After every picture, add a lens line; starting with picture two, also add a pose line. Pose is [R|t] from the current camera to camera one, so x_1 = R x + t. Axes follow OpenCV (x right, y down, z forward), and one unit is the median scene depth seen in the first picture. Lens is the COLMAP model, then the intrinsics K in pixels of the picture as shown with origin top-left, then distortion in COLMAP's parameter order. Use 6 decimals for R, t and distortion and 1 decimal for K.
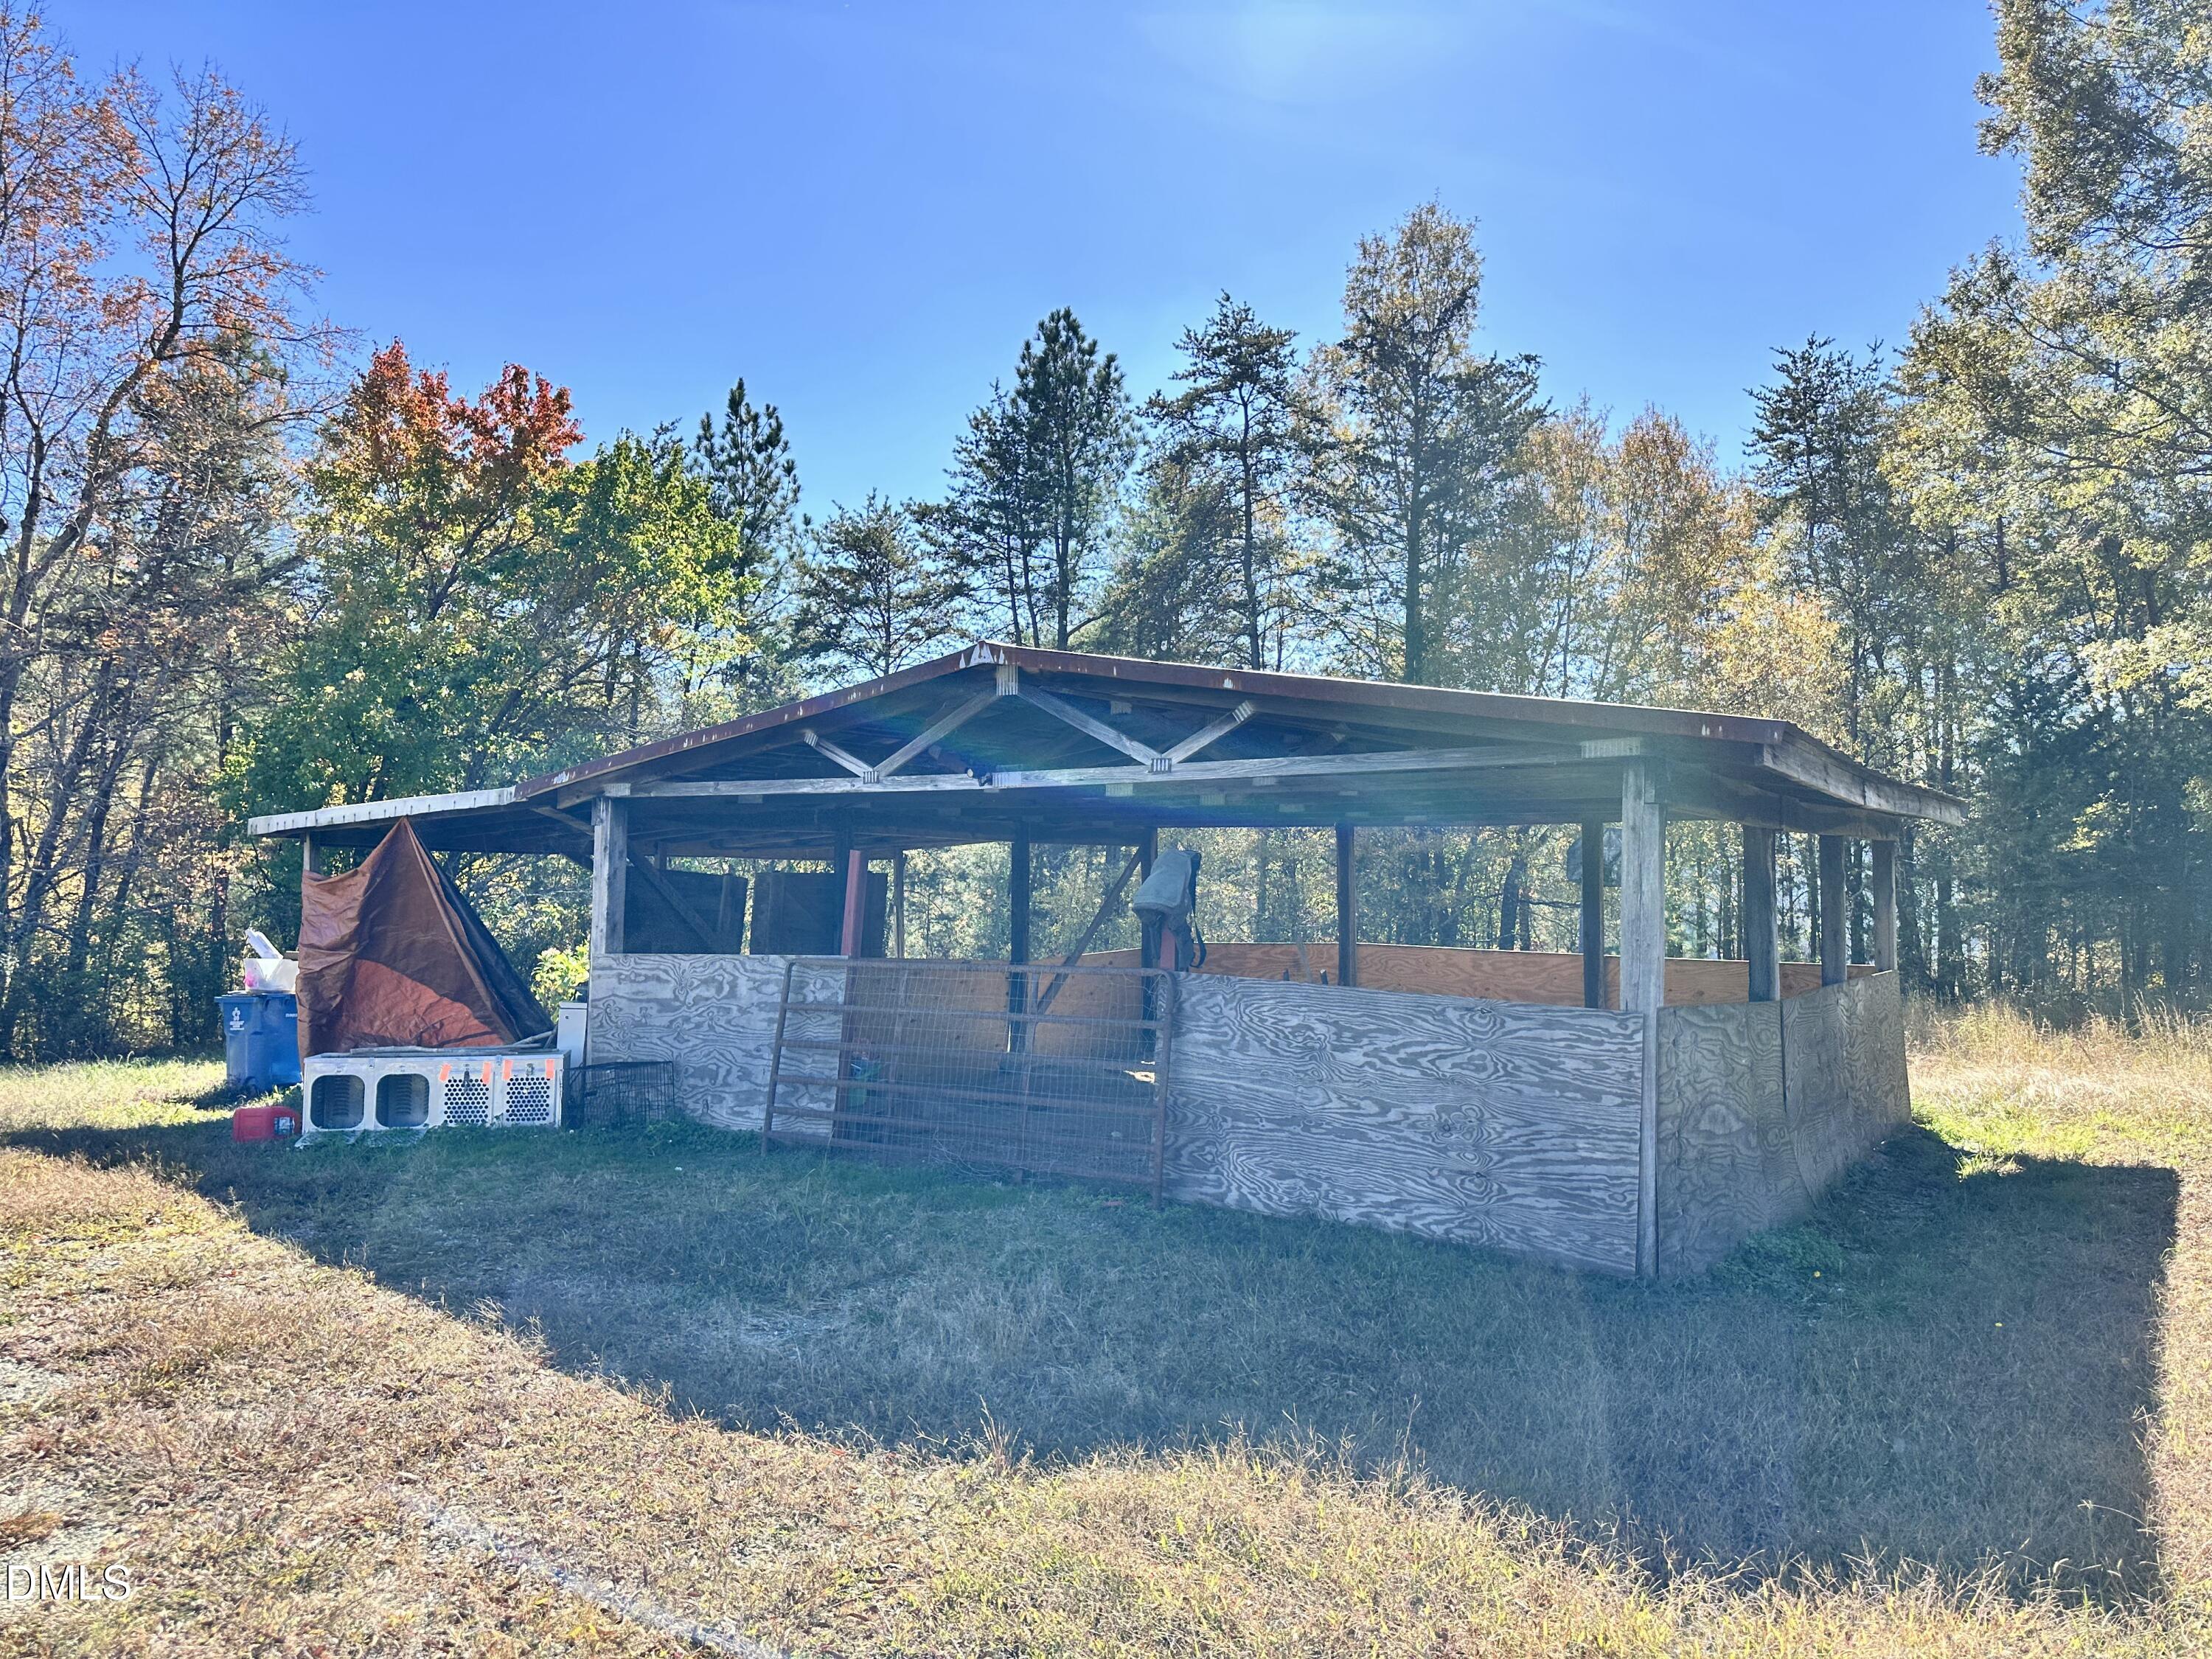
lens RADIAL K [[1553.1, 0, 1094.7], [0, 1553.1, 835.7], [0, 0, 1]] dist [0.039150, -0.002803]
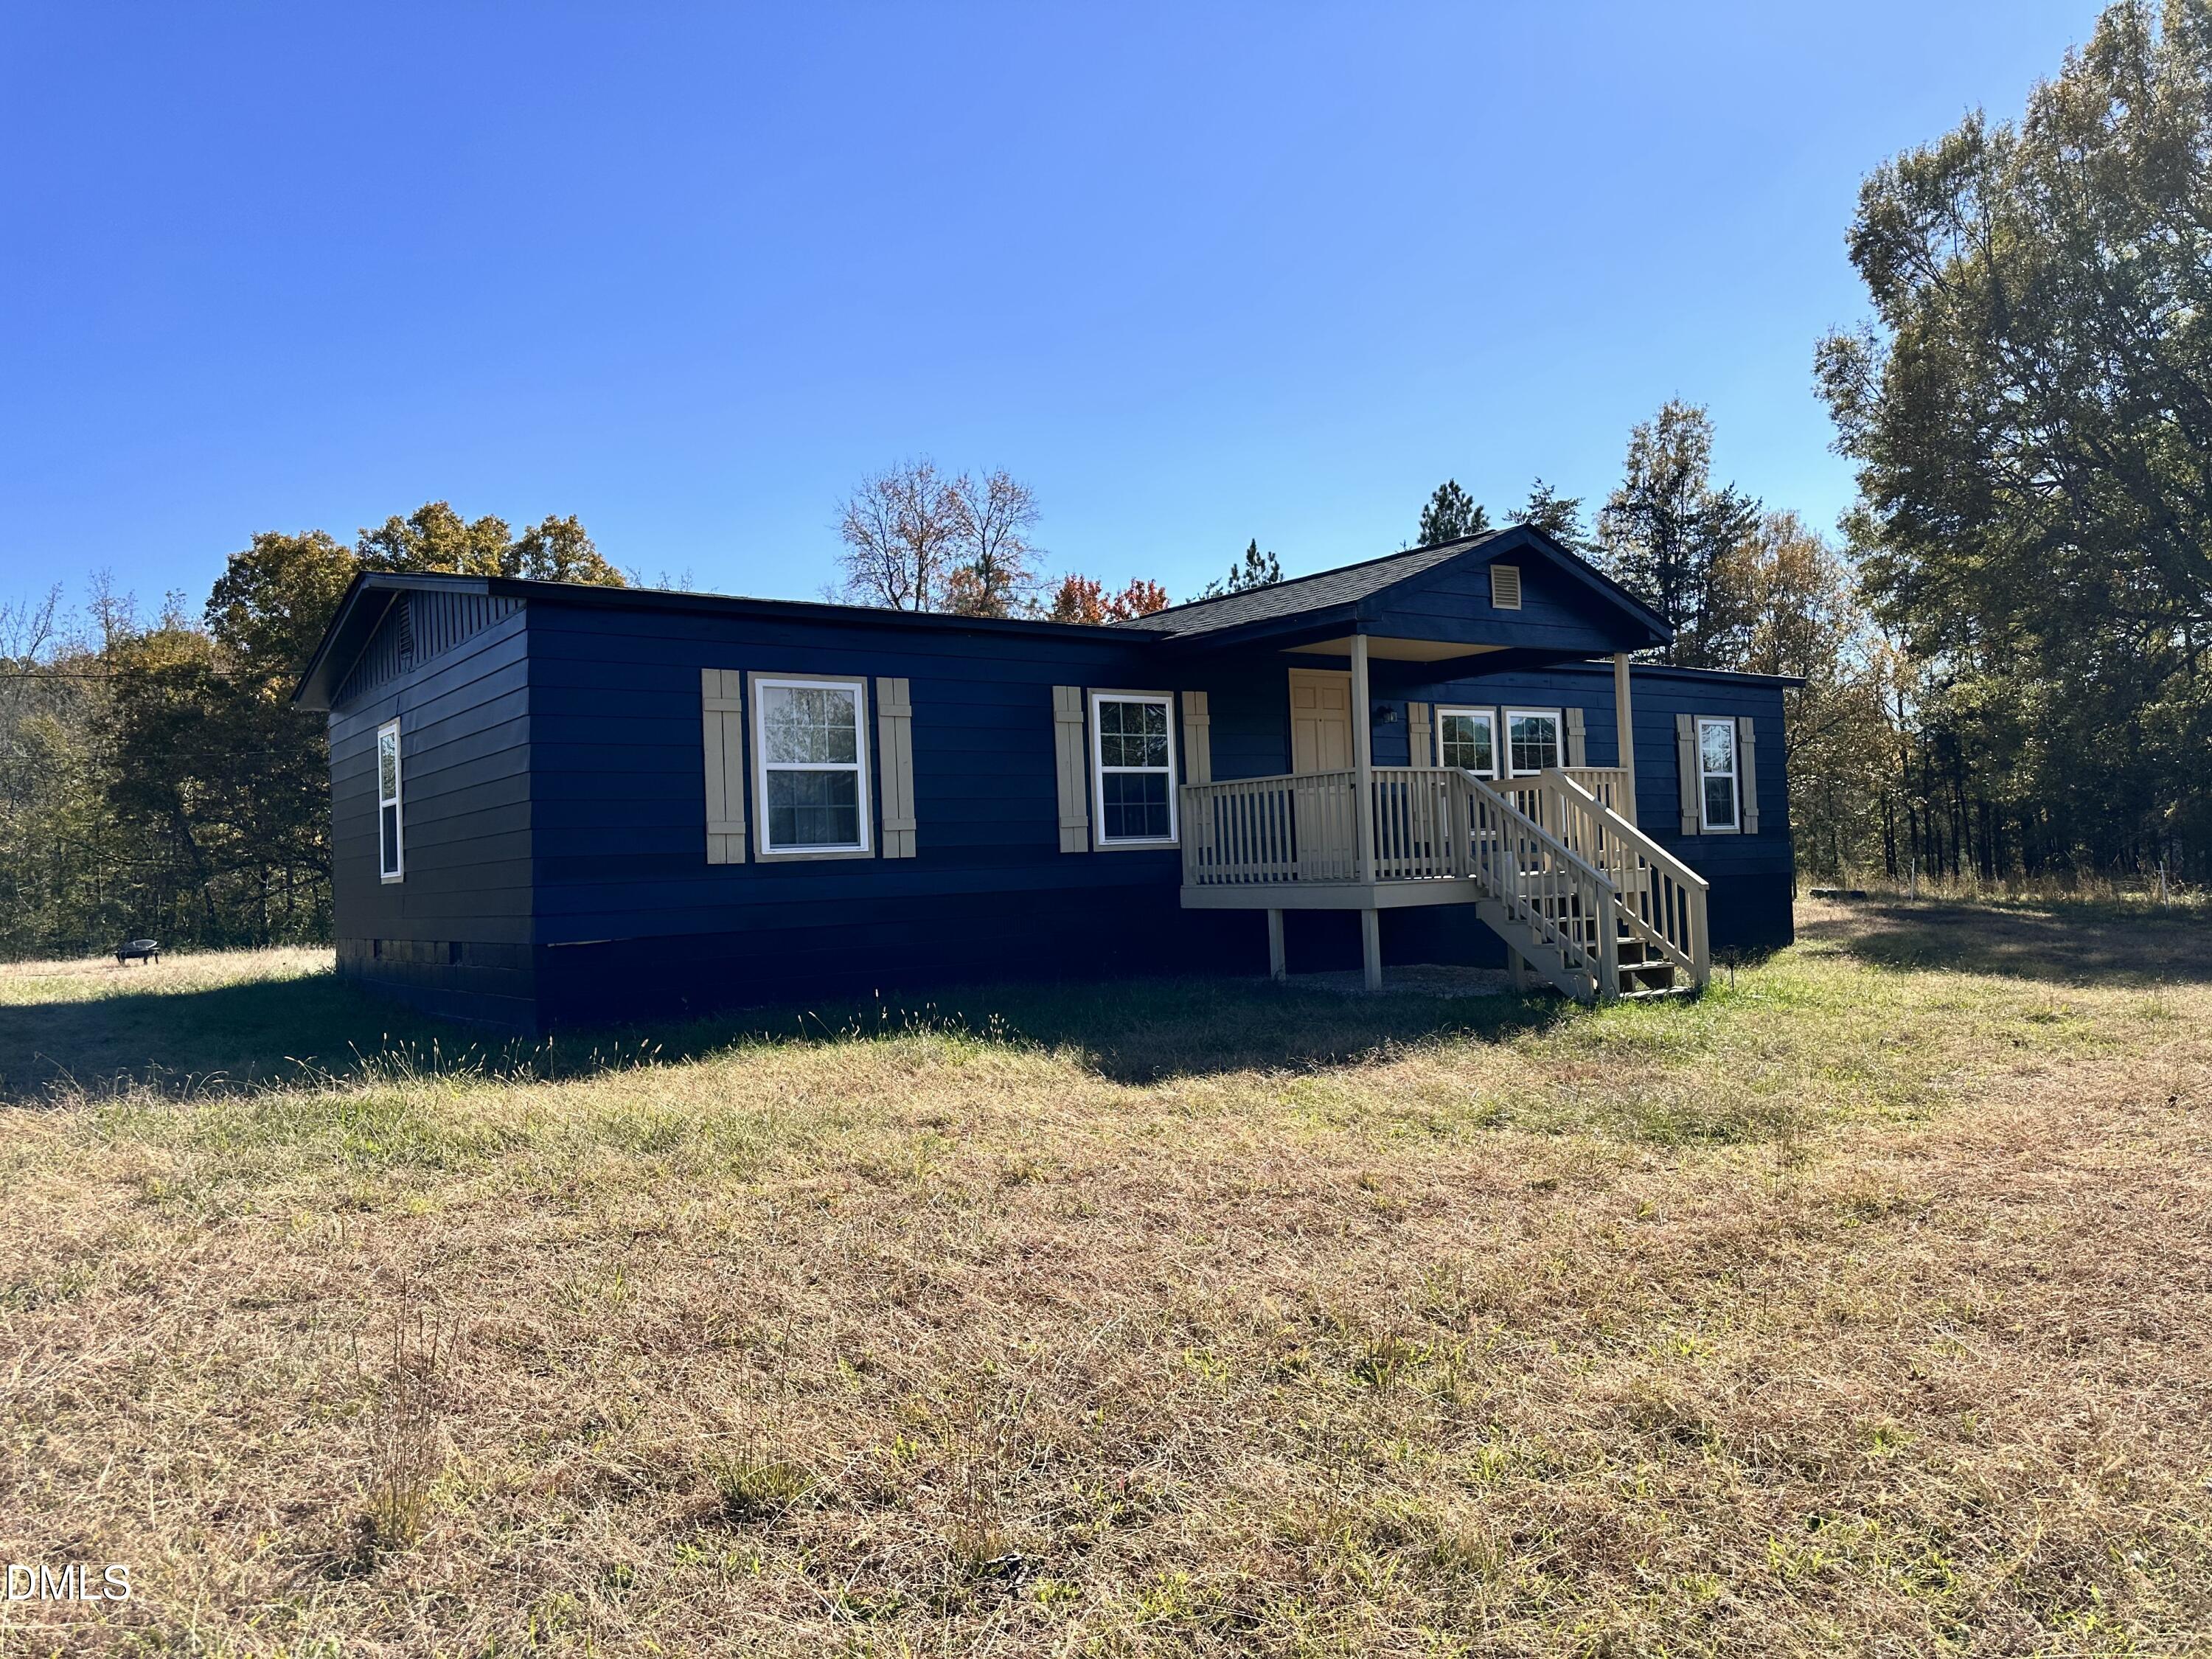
lens RADIAL K [[1553.1, 0, 1094.7], [0, 1553.1, 835.7], [0, 0, 1]] dist [0.039150, -0.002803]
pose [[0.942616, -0.052328, -0.329752, 0.147051], [0.058915, 0.998213, 0.010007, -0.012623], [0.328640, -0.028860, 0.944014, -0.640709]]
